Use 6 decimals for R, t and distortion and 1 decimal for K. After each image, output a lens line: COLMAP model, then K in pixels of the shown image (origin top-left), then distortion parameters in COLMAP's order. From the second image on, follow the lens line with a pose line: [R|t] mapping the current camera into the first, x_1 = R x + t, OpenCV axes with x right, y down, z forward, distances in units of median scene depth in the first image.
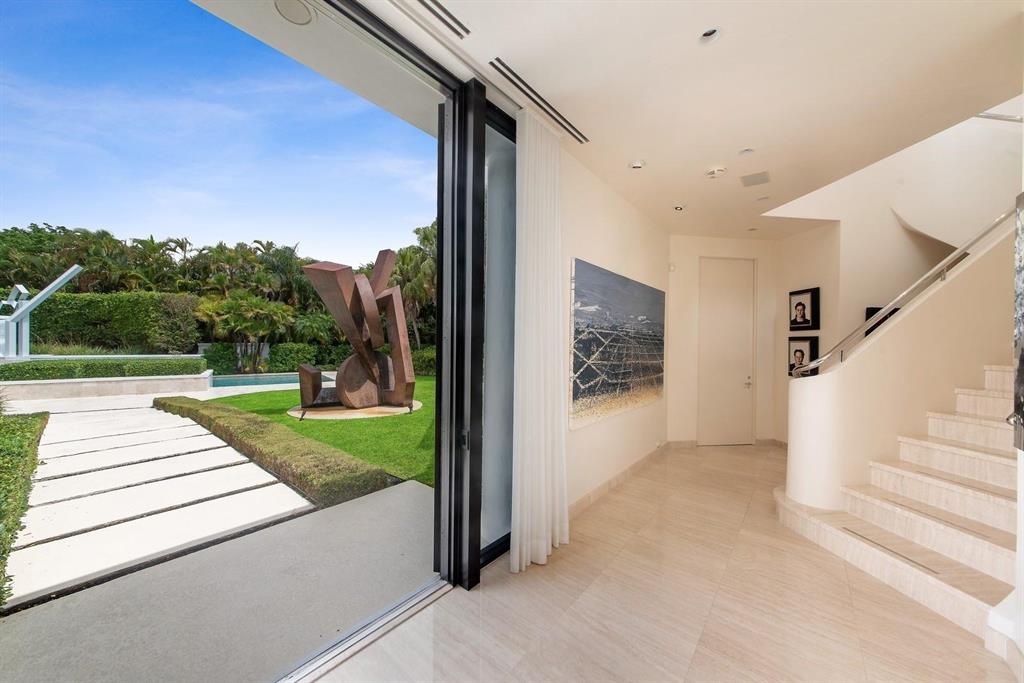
lens RADIAL K [[368.1, 0, 515.2], [0, 368.1, 346.4], [0, 0, 1]] dist [0.001579, 0.000335]
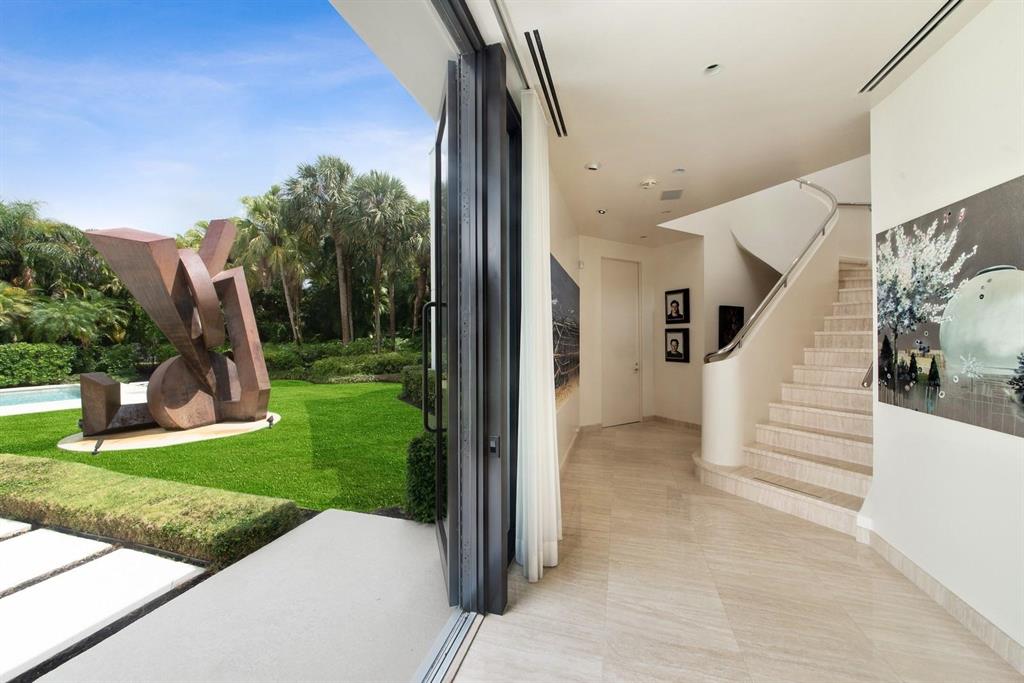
lens RADIAL K [[380.2, 0, 509.5], [0, 380.2, 339.1], [0, 0, 1]] dist [-0.007878, 0.000118]
pose [[0.918054, -0.017230, 0.396081, -0.223556], [0.018385, 0.999831, 0.000881, -0.003093], [-0.396029, 0.006473, 0.918215, 0.070232]]
